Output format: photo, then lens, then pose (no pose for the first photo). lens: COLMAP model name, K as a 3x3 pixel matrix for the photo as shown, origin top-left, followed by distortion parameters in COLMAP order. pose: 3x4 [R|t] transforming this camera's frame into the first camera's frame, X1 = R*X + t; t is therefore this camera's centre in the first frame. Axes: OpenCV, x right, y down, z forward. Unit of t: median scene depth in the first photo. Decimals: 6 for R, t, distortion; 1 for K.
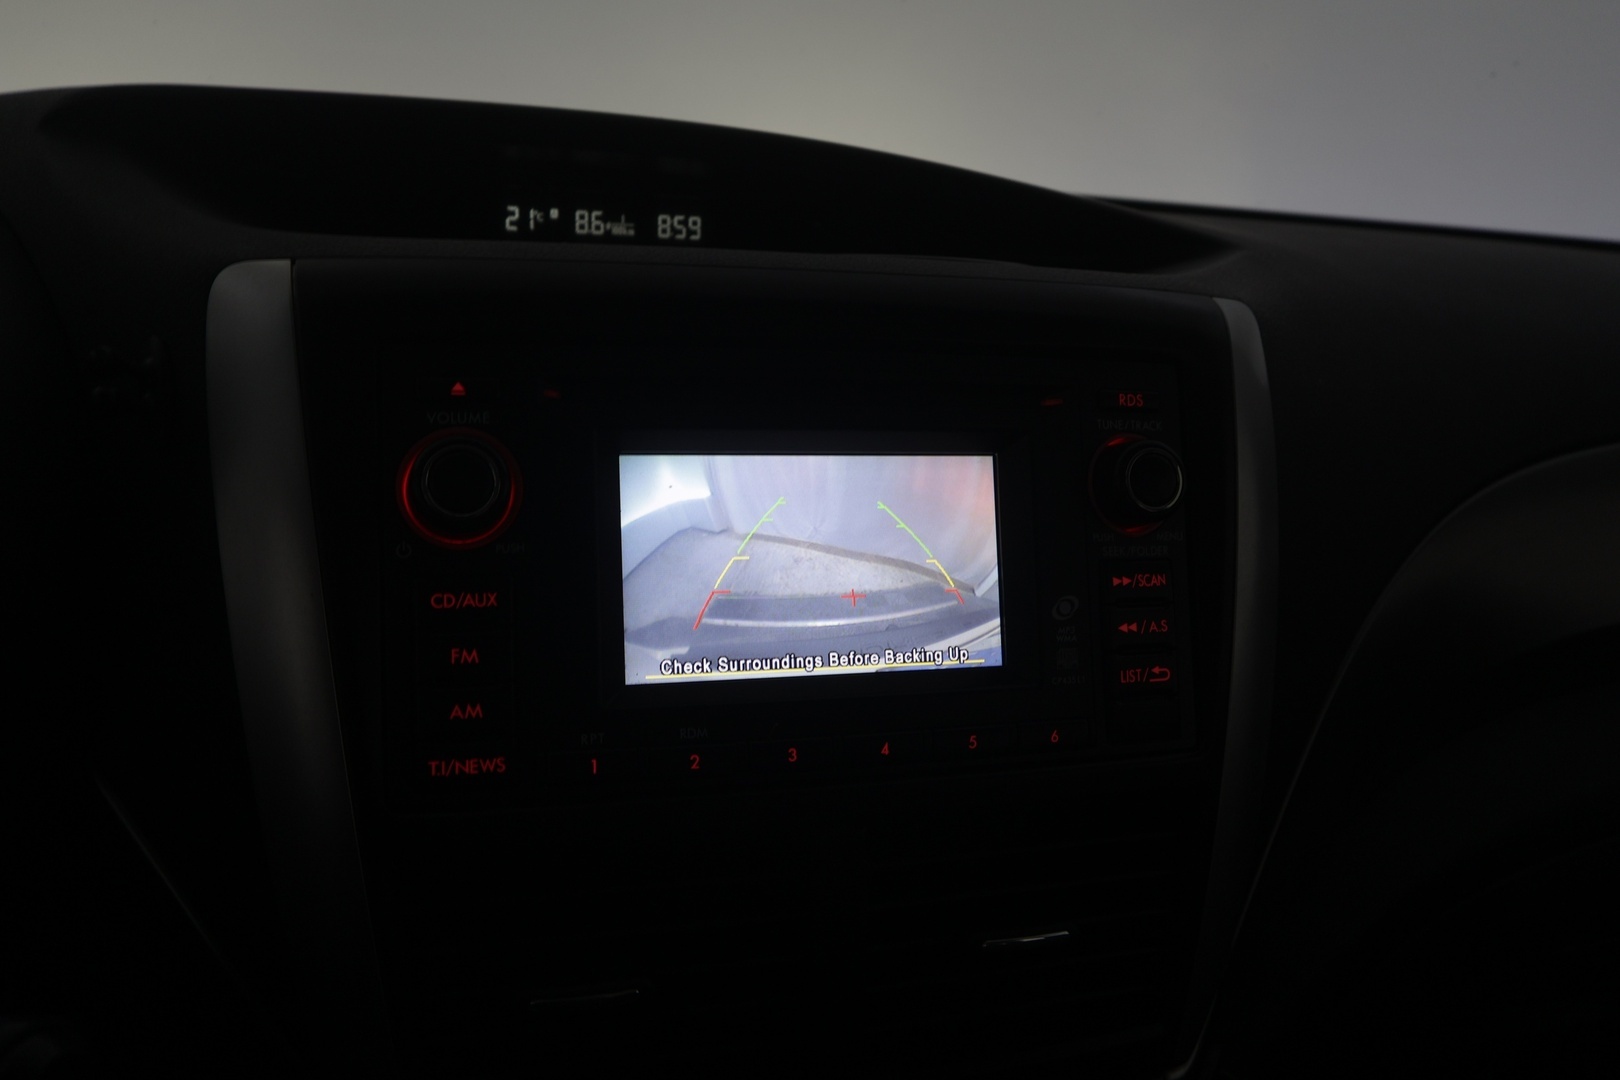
lens RADIAL K [[1278.4, 0, 818.4], [0, 1278.4, 537.0], [0, 0, 1]] dist [0.001720, 0.007962]
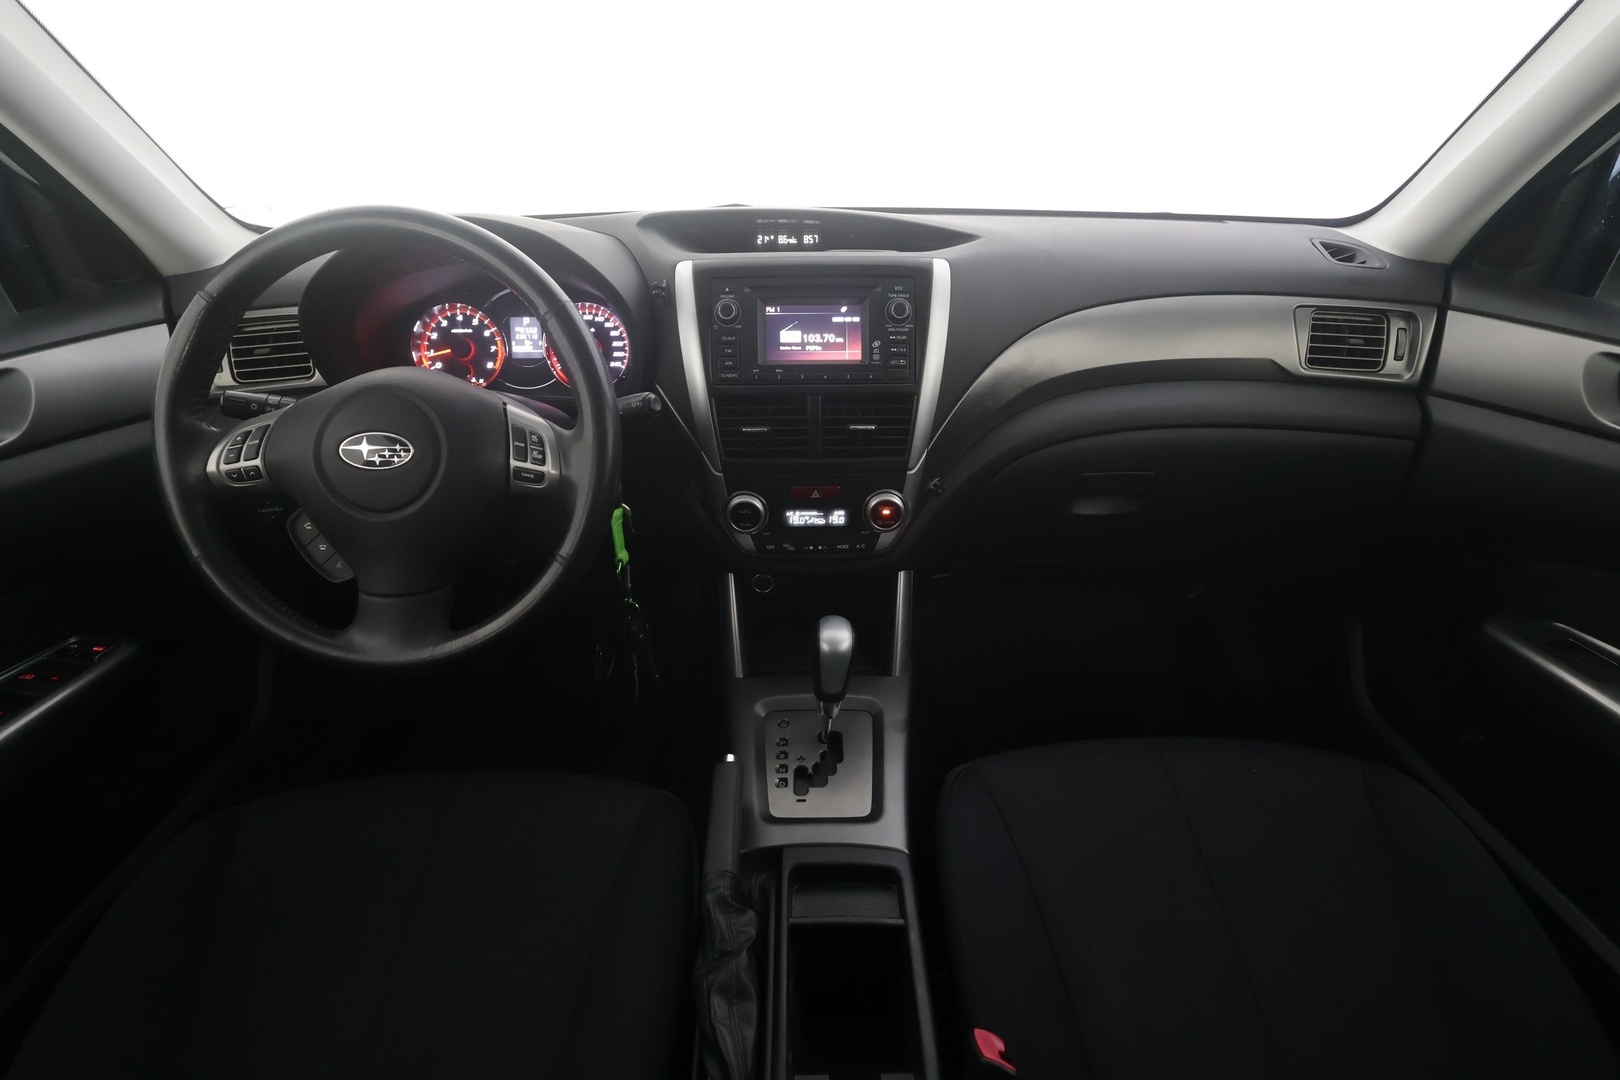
lens RADIAL K [[785.5, 0, 809.0], [0, 785.5, 542.2], [0, 0, 1]] dist [0.003751, -0.000964]
pose [[0.957791, 0.059167, -0.281312, 0.697446], [-0.009689, 0.984678, 0.174114, 0.232728], [0.287303, -0.164039, 0.943689, -1.409580]]
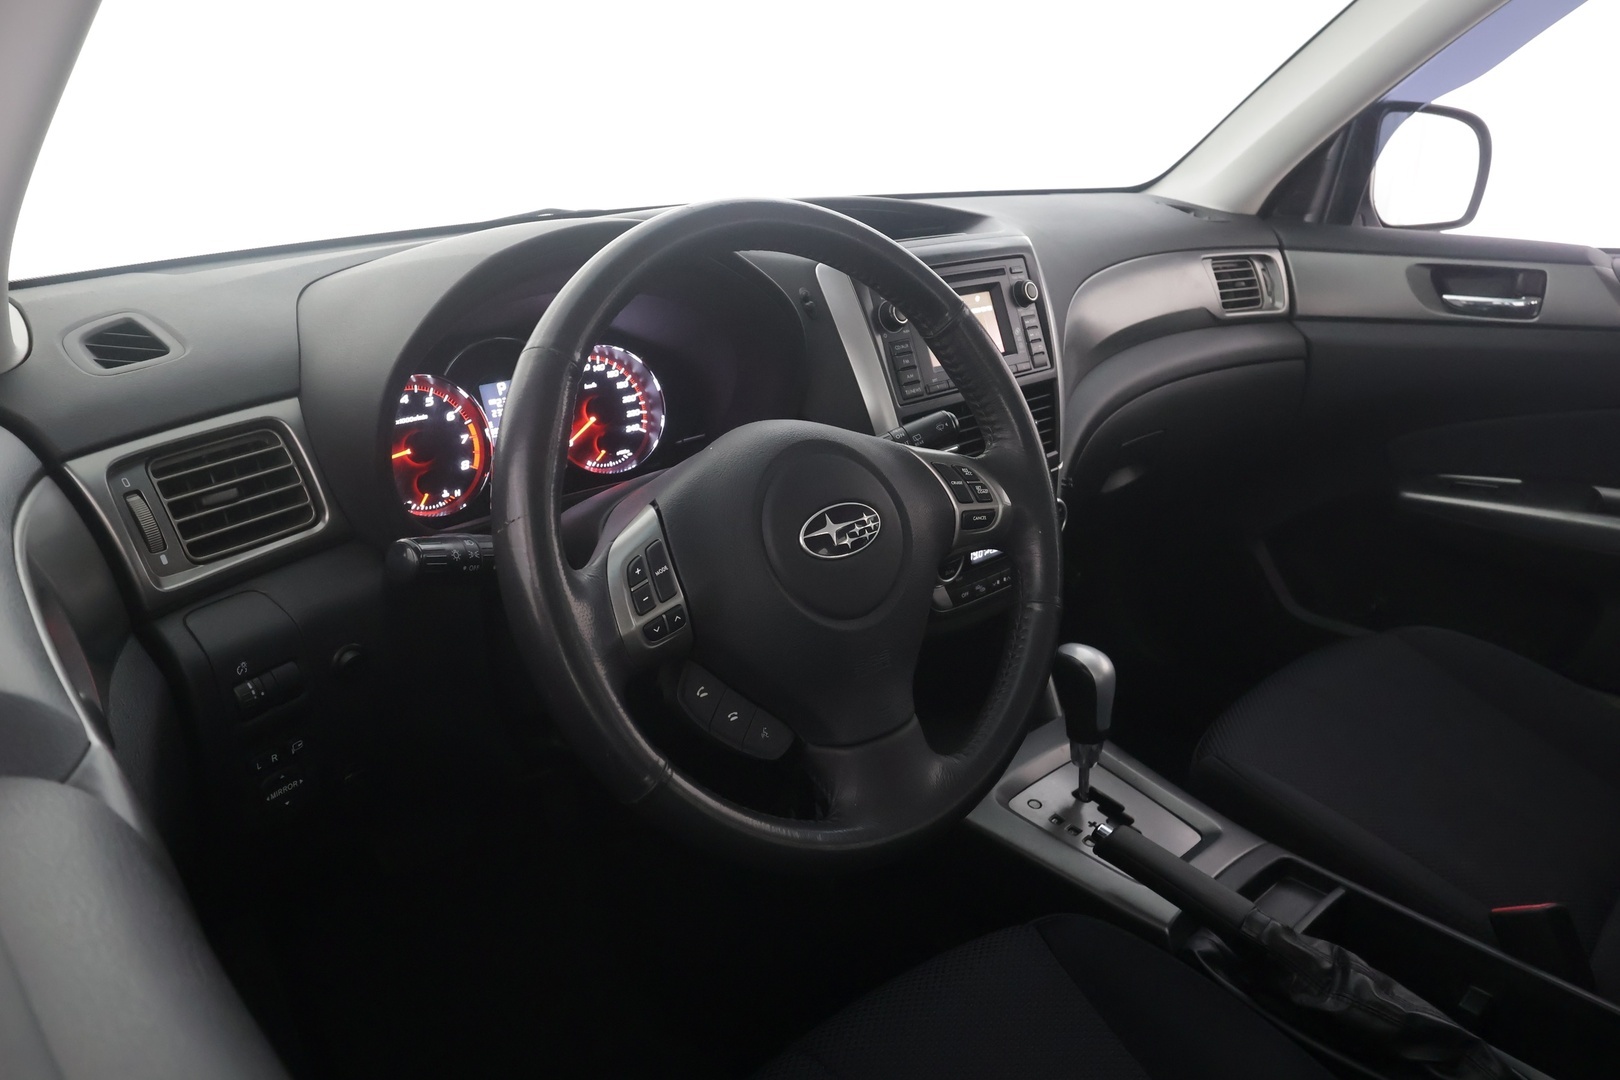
lens RADIAL K [[1178.6, 0, 816.1], [0, 1178.6, 541.3], [0, 0, 1]] dist [-0.006622, 0.013594]
pose [[0.890076, -0.231120, 0.392872, -1.652139], [0.205850, 0.972833, 0.105936, 0.155525], [-0.406682, -0.013419, 0.913471, -1.675196]]
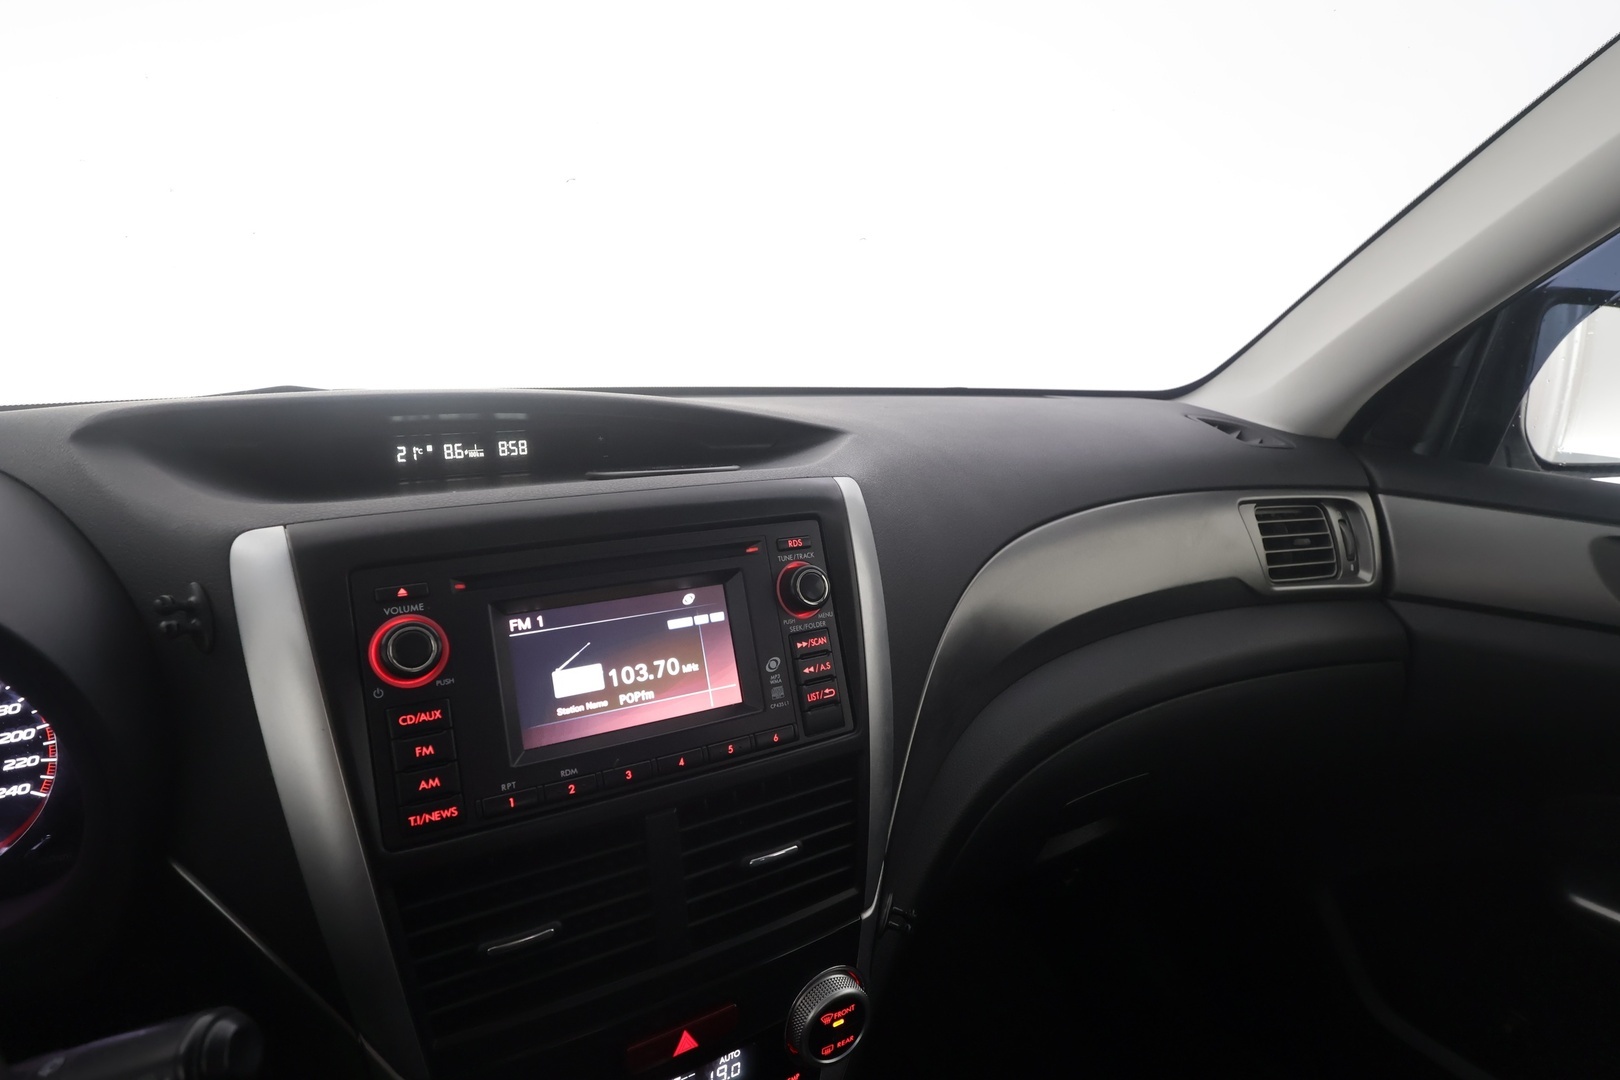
lens RADIAL K [[891.7, 0, 814.7], [0, 891.7, 538.8], [0, 0, 1]] dist [0.002186, -0.000214]
pose [[0.967864, -0.112688, 0.224811, -0.010512], [0.122347, 0.992050, -0.029458, -0.073381], [-0.219704, 0.056016, 0.973957, -0.230555]]
